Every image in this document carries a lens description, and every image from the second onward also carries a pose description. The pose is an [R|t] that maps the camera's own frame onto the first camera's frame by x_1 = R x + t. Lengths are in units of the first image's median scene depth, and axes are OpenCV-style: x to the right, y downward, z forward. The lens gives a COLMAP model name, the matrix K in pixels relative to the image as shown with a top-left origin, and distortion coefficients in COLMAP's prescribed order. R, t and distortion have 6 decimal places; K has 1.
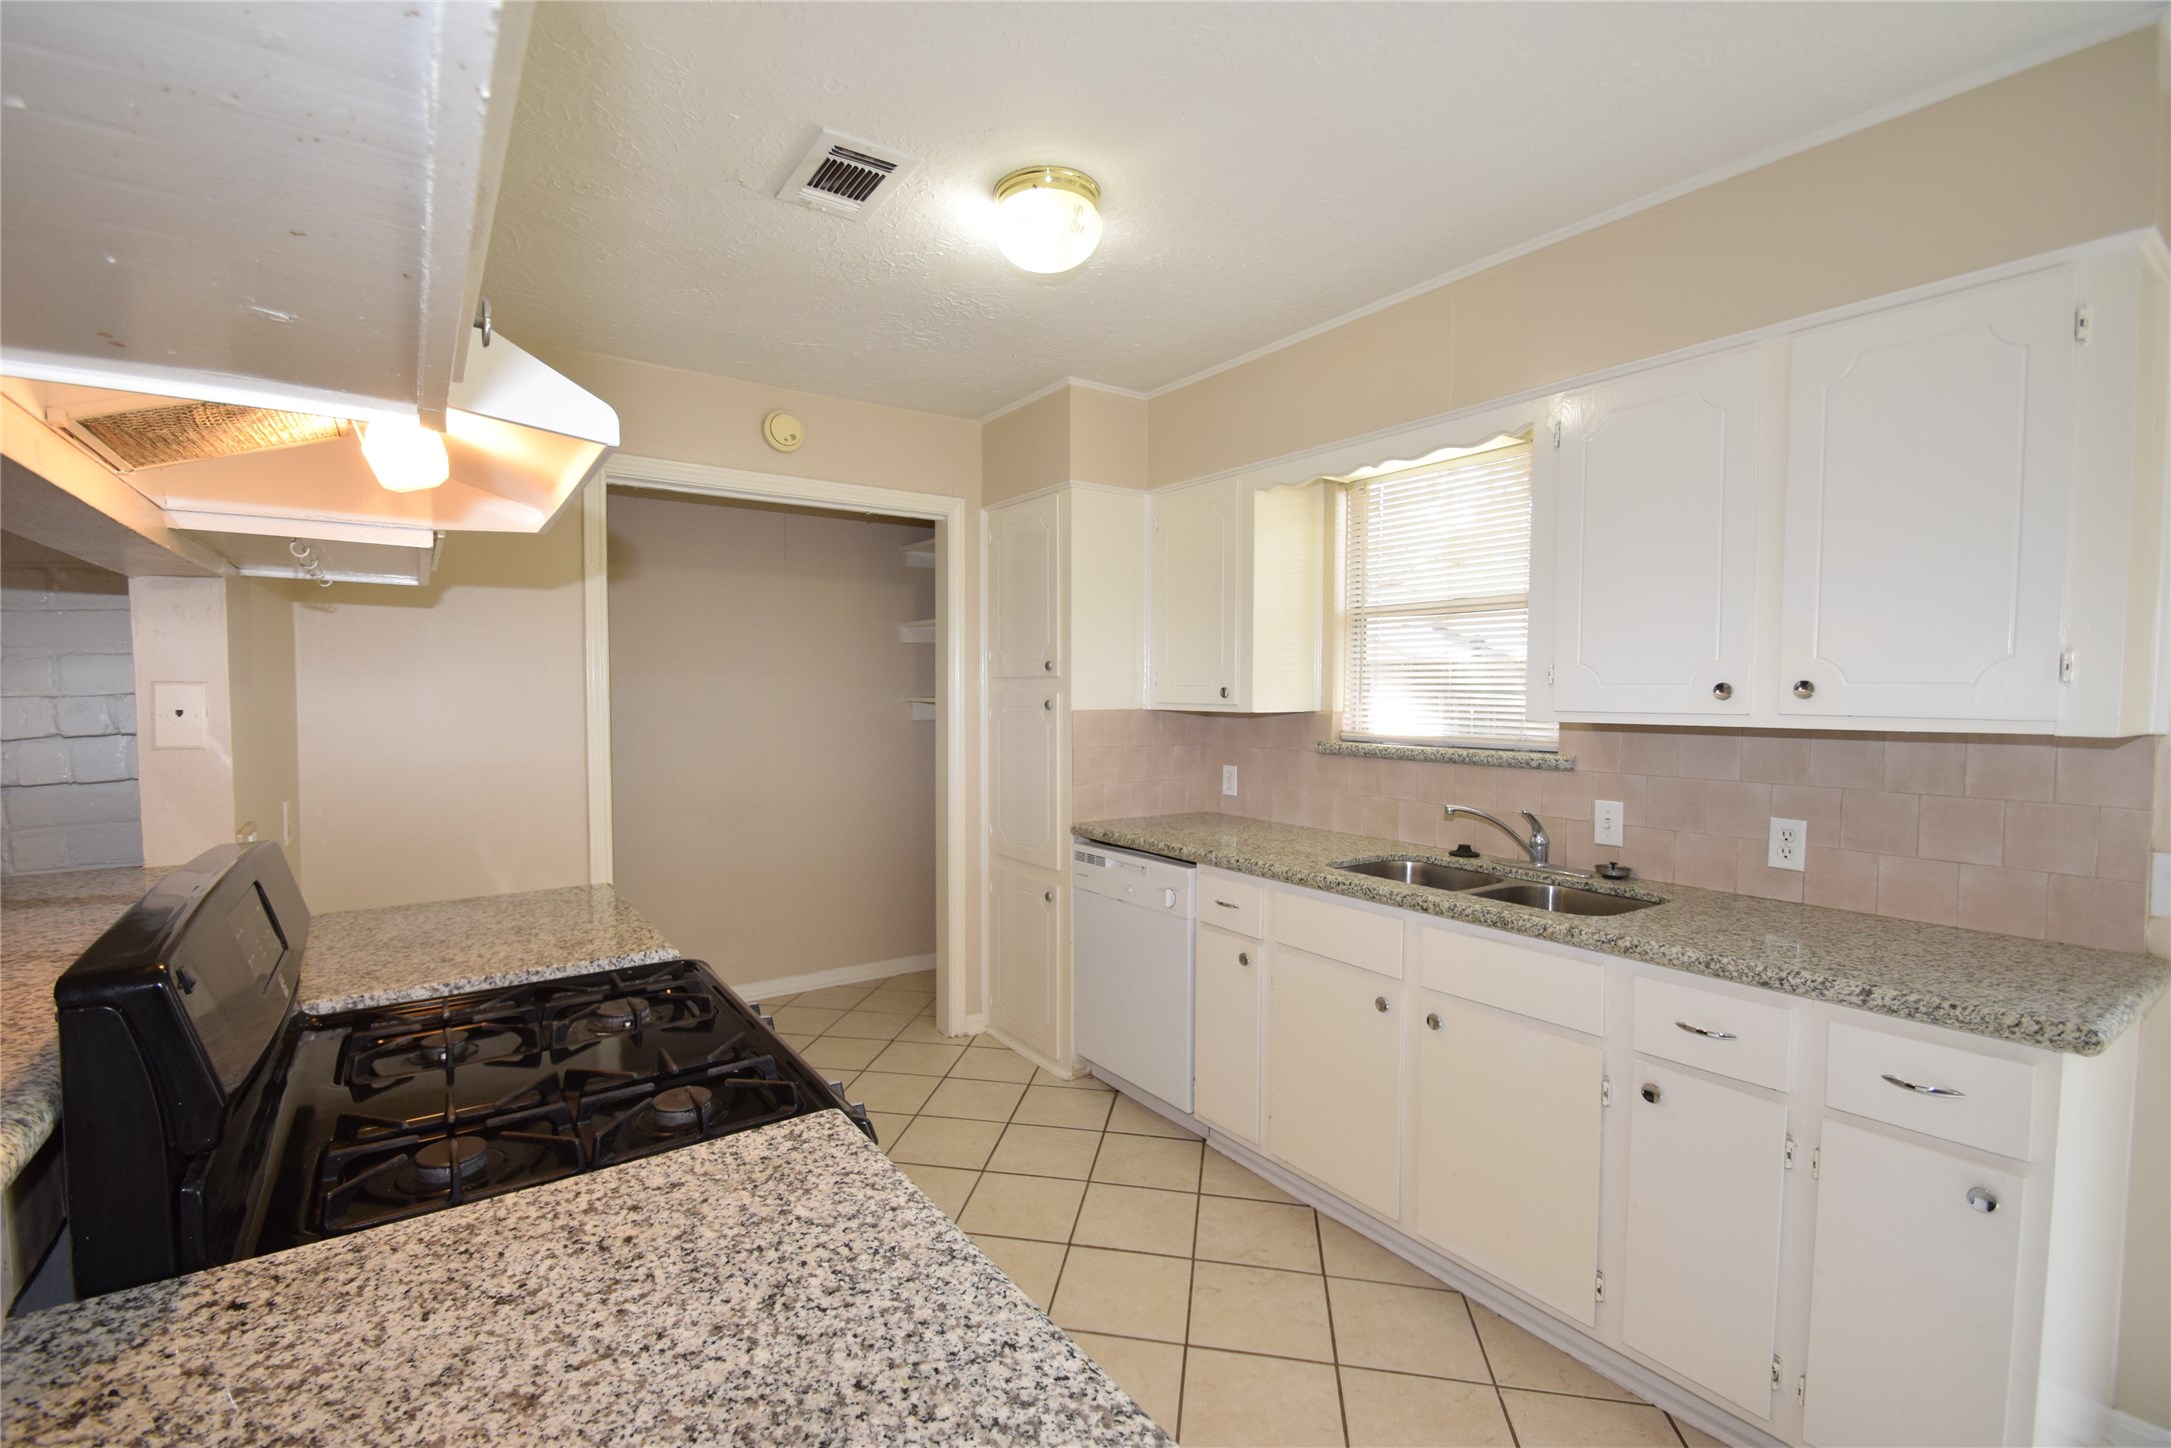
lens RADIAL K [[956.3, 0, 1070.4], [0, 956.3, 730.8], [0, 0, 1]] dist [0.009482, -0.013994]
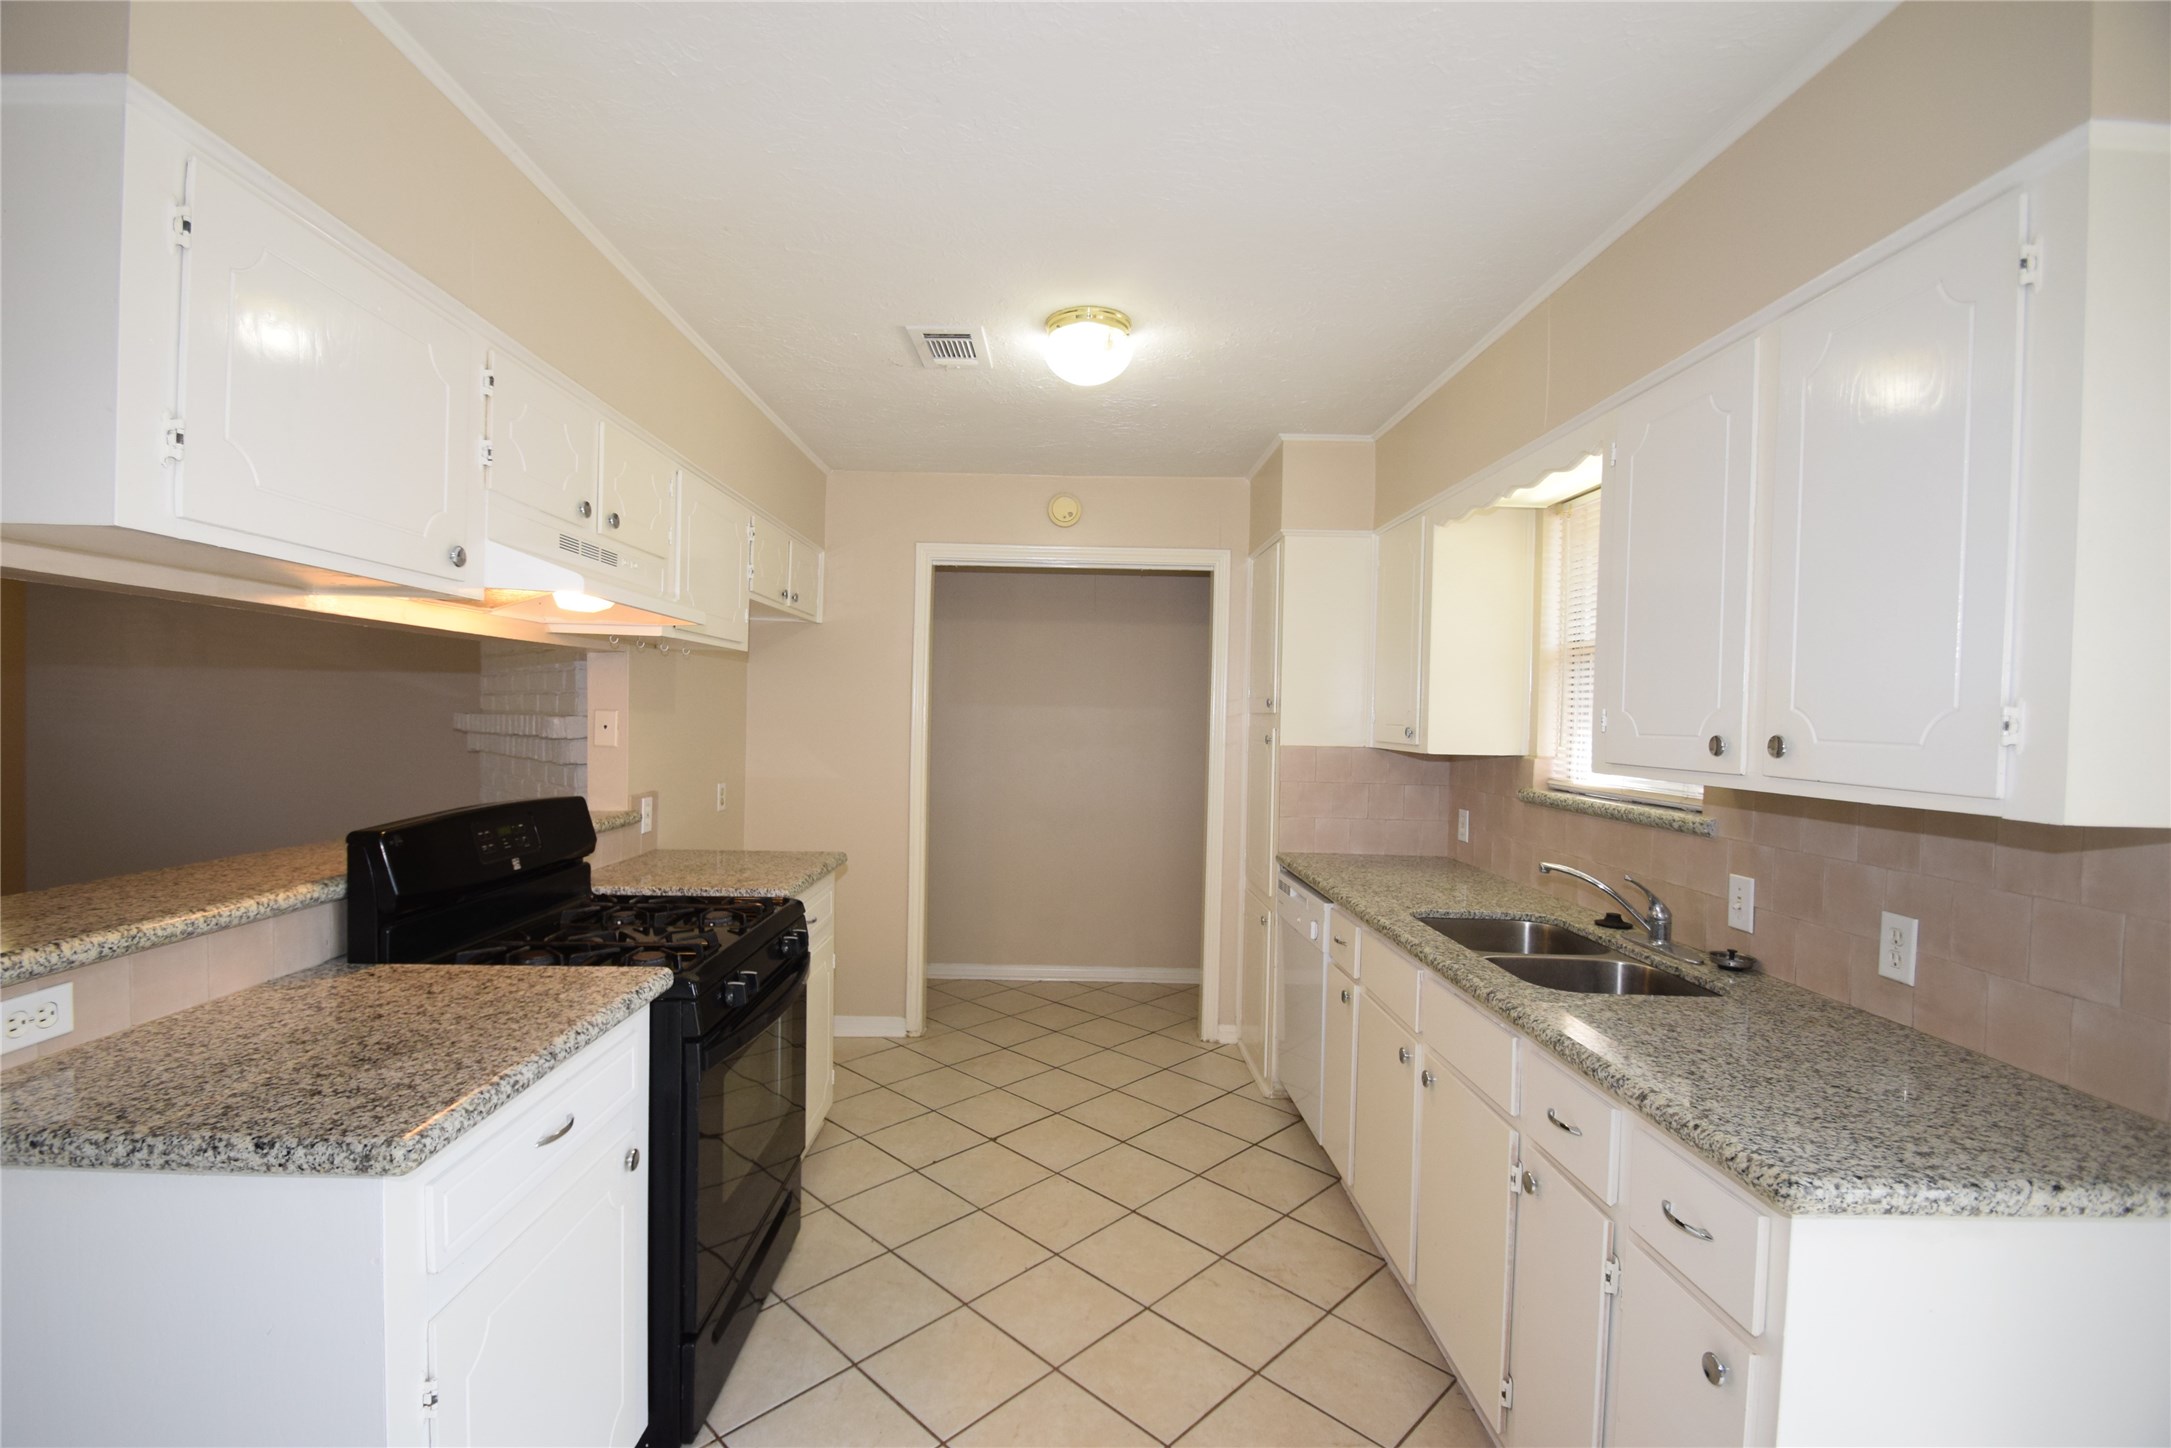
lens RADIAL K [[956.3, 0, 1061.1], [0, 956.3, 728.3], [0, 0, 1]] dist [0.009482, -0.013994]
pose [[0.830493, 0.026371, -0.556404, 0.487997], [-0.044695, 0.998813, -0.019372, -0.011073], [0.555233, 0.040957, 0.830686, -0.016269]]
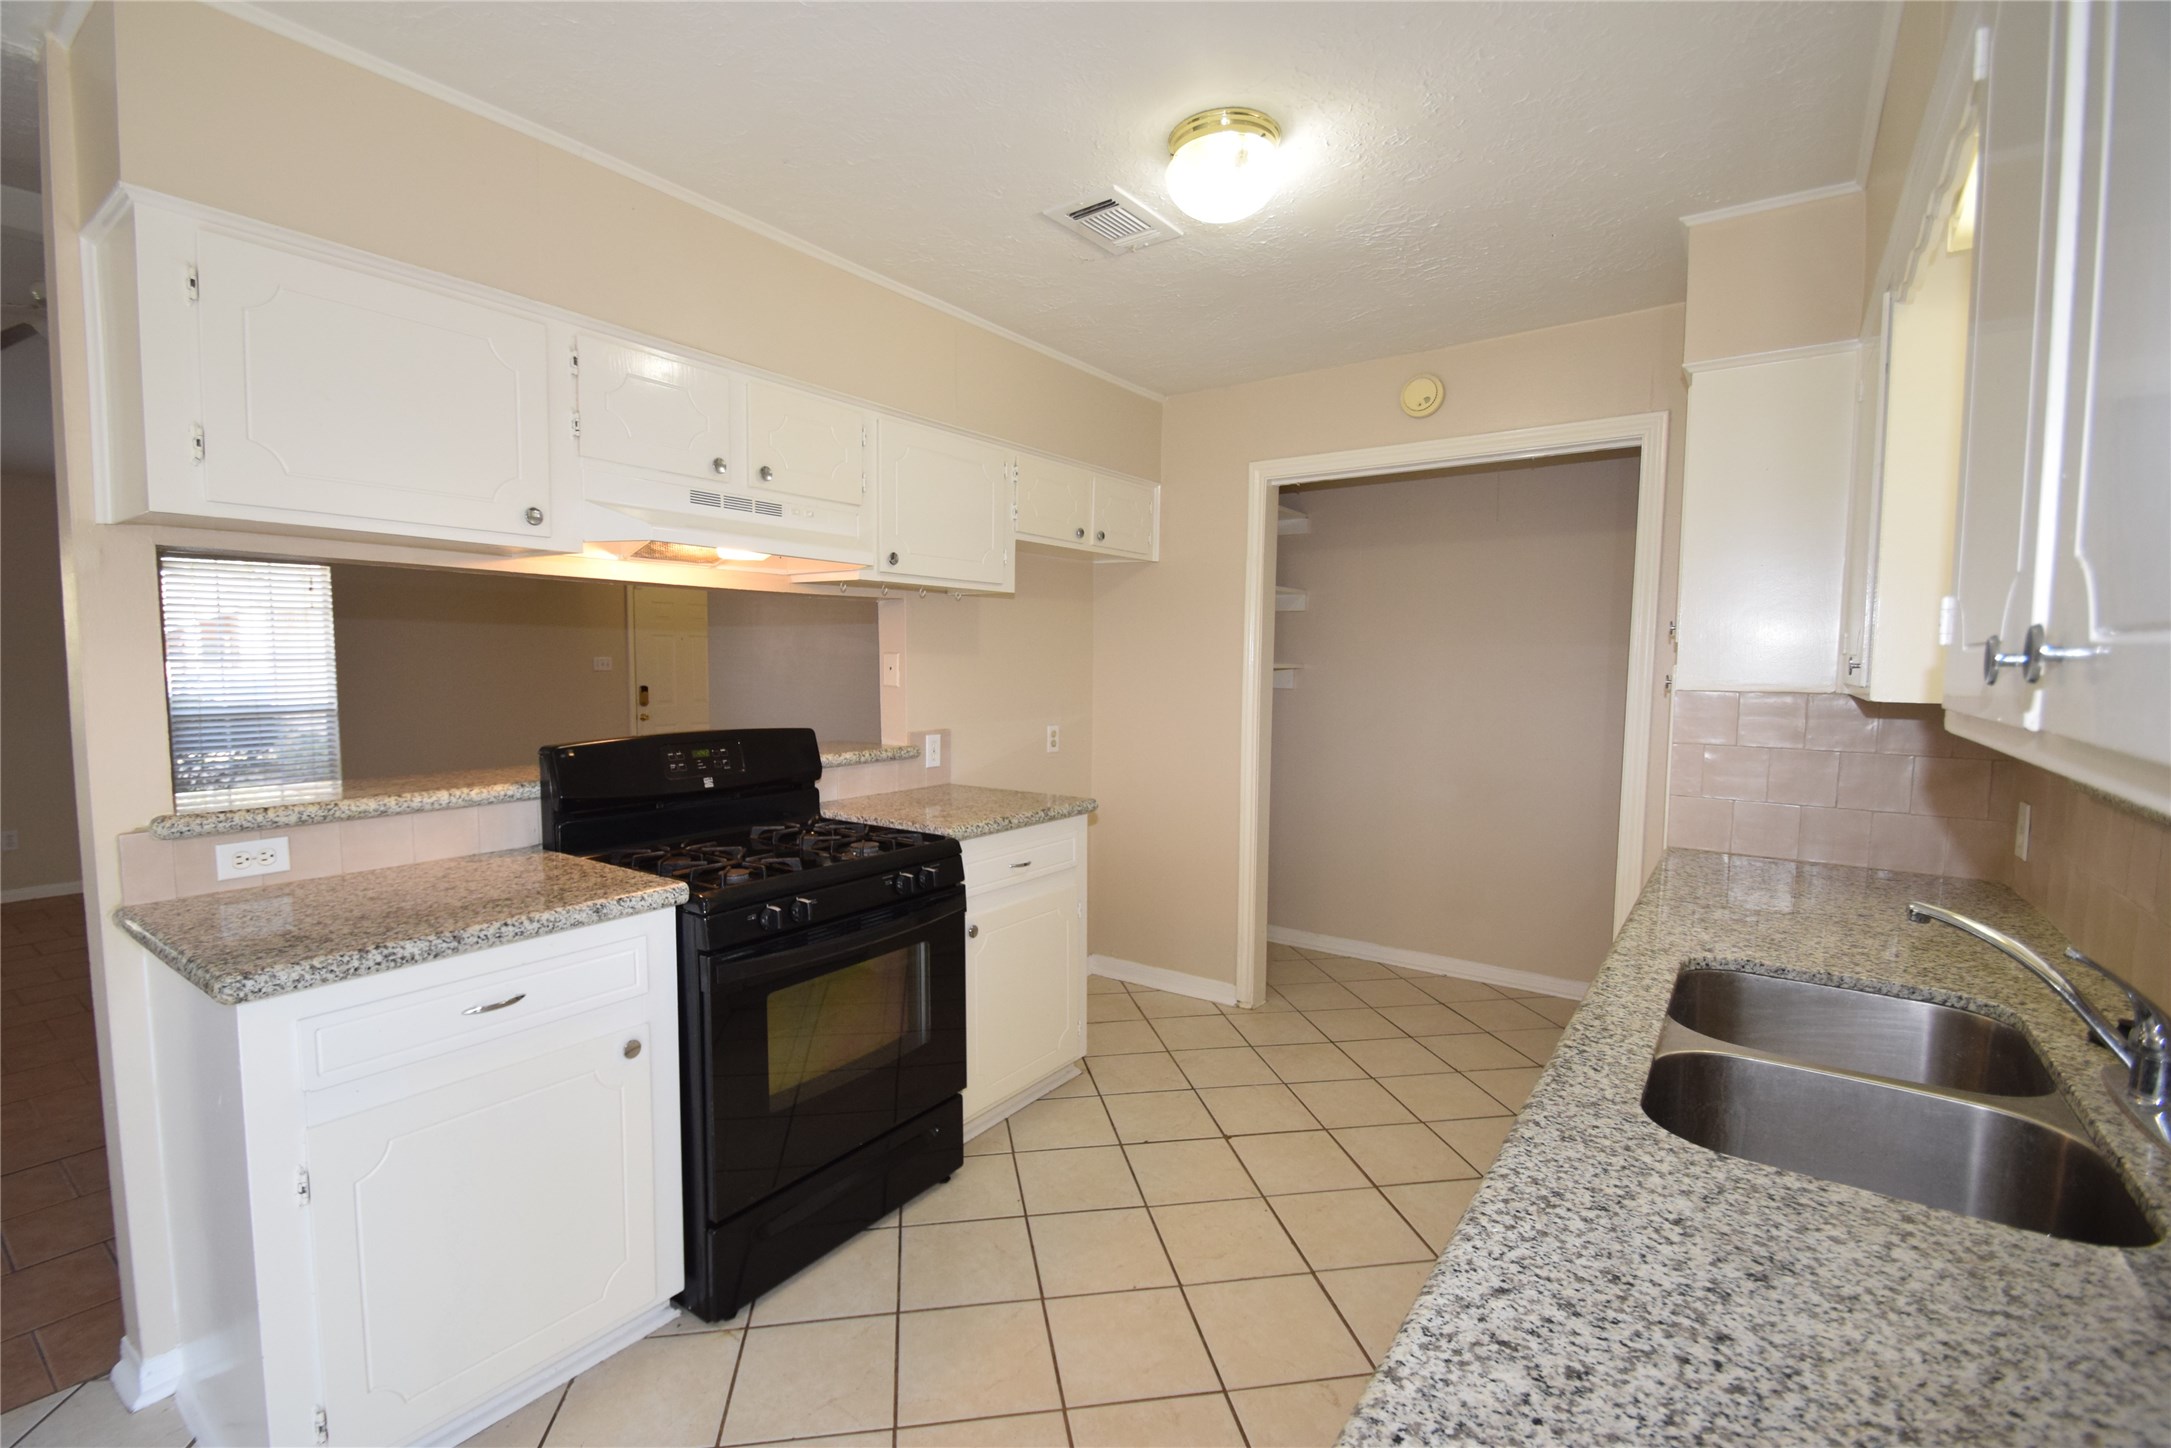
lens RADIAL K [[956.3, 0, 1066.4], [0, 956.3, 732.3], [0, 0, 1]] dist [0.009482, -0.013994]
pose [[0.339169, 0.074504, -0.937771, 0.655847], [-0.046817, 0.996960, 0.062274, -0.016220], [0.939560, 0.022782, 0.341626, 0.412841]]
